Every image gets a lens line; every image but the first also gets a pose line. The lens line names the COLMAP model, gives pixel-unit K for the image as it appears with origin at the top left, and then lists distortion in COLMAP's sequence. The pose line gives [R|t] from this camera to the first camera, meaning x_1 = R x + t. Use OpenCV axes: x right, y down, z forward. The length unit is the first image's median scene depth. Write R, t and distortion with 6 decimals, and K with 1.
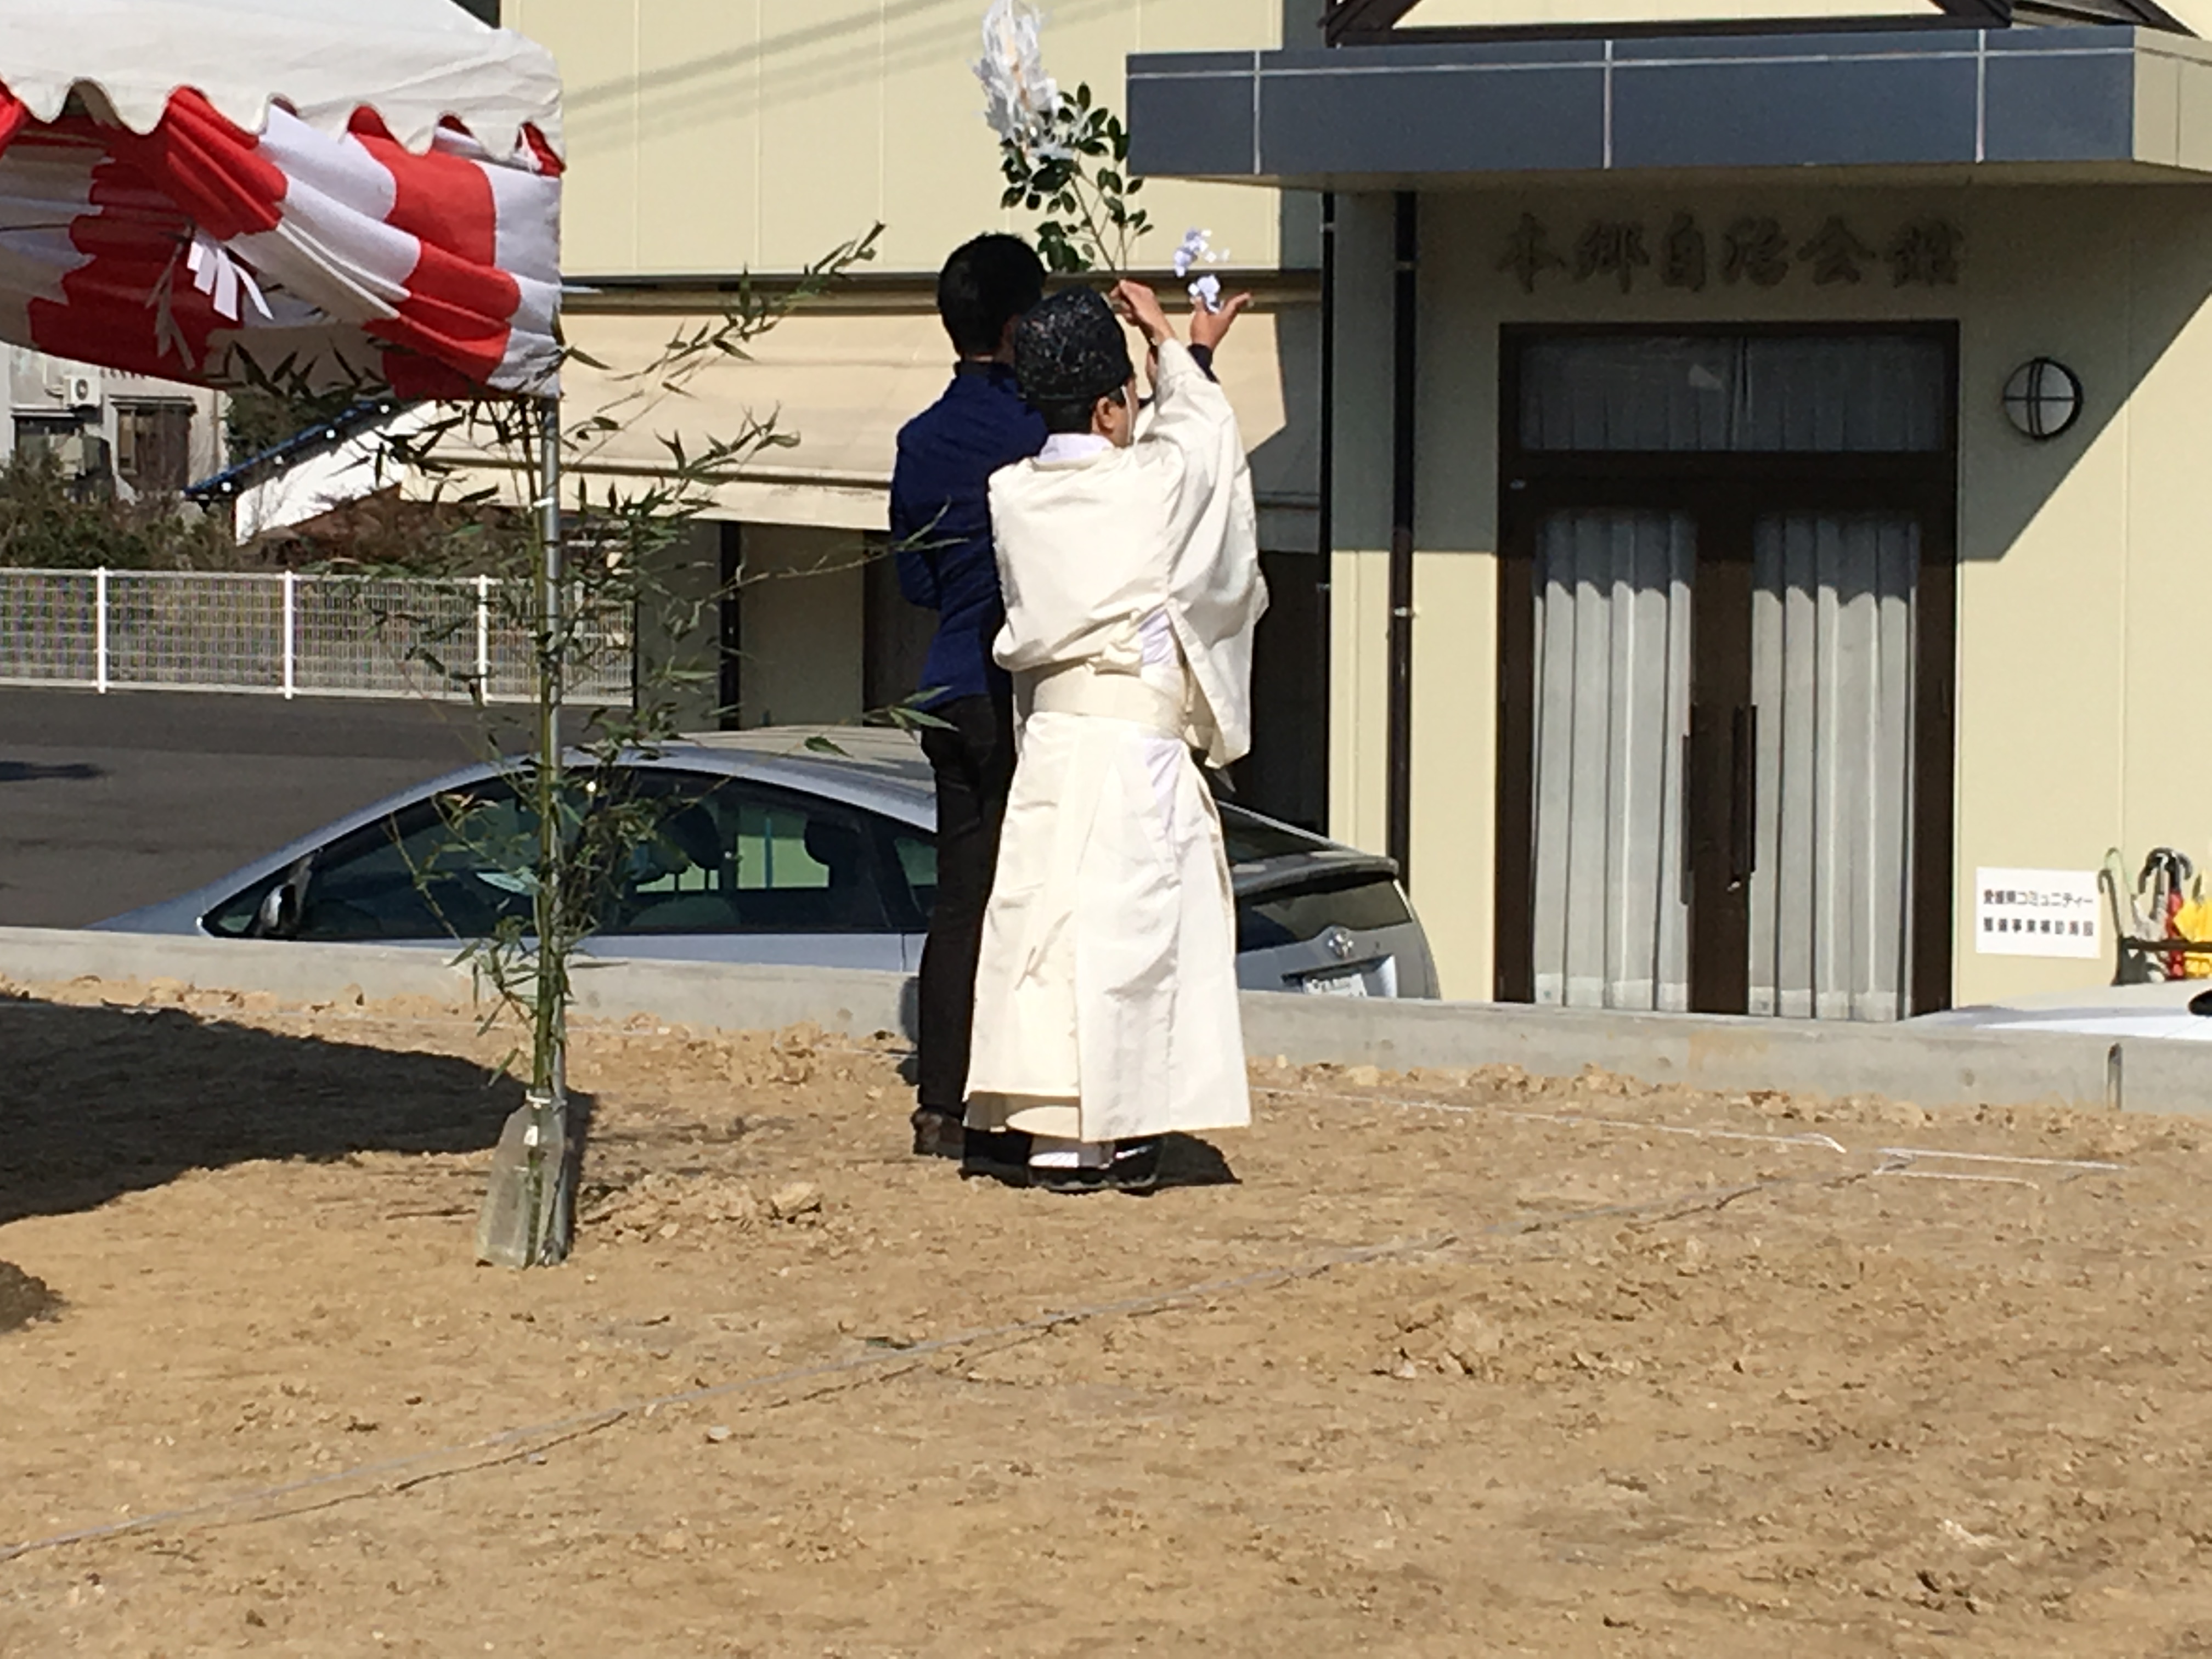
lens RADIAL K [[6480.3, 0, 1105.5], [0, 6480.3, 829.0], [0, 0, 1]] dist [-0.073181, 0.000000]
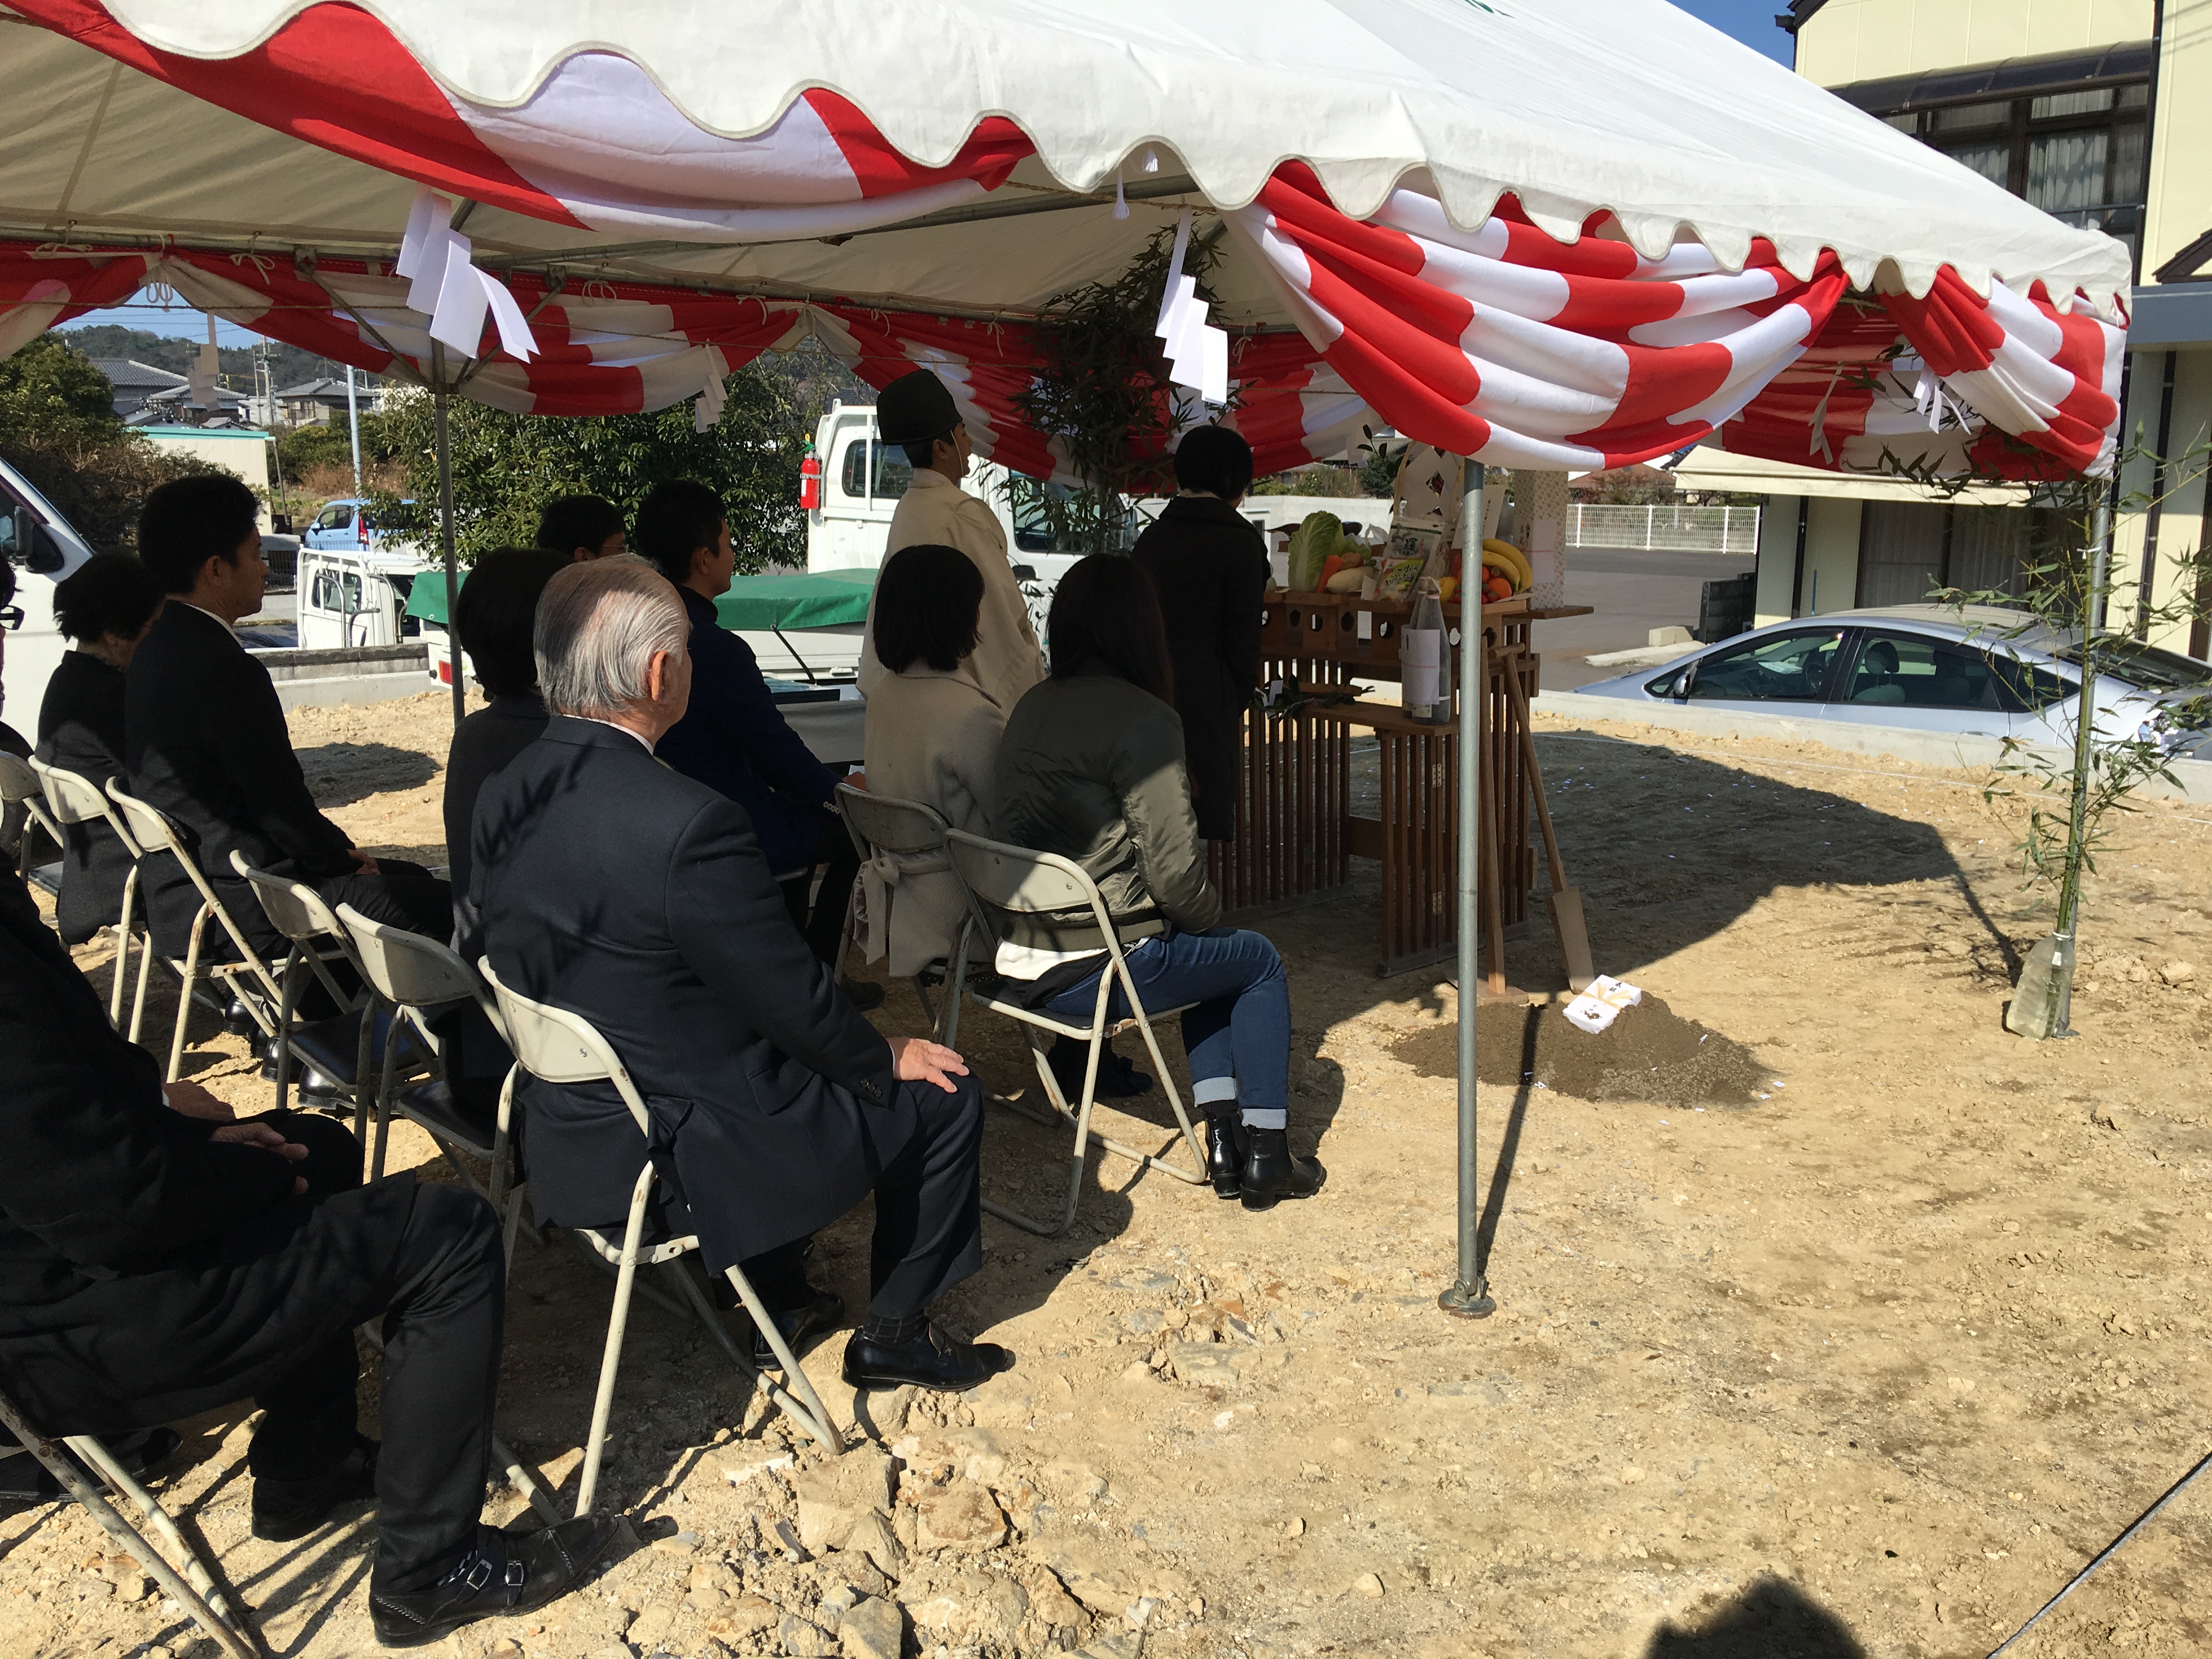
lens RADIAL K [[1884.3, 0, 1109.9], [0, 1884.3, 827.3], [0, 0, 1]] dist [-0.005492, -0.001876]
pose [[0.941335, 0.049674, -0.333798, -0.159069], [-0.003894, 0.990641, 0.136440, -0.046951], [0.337452, -0.127136, 0.932718, 0.517876]]
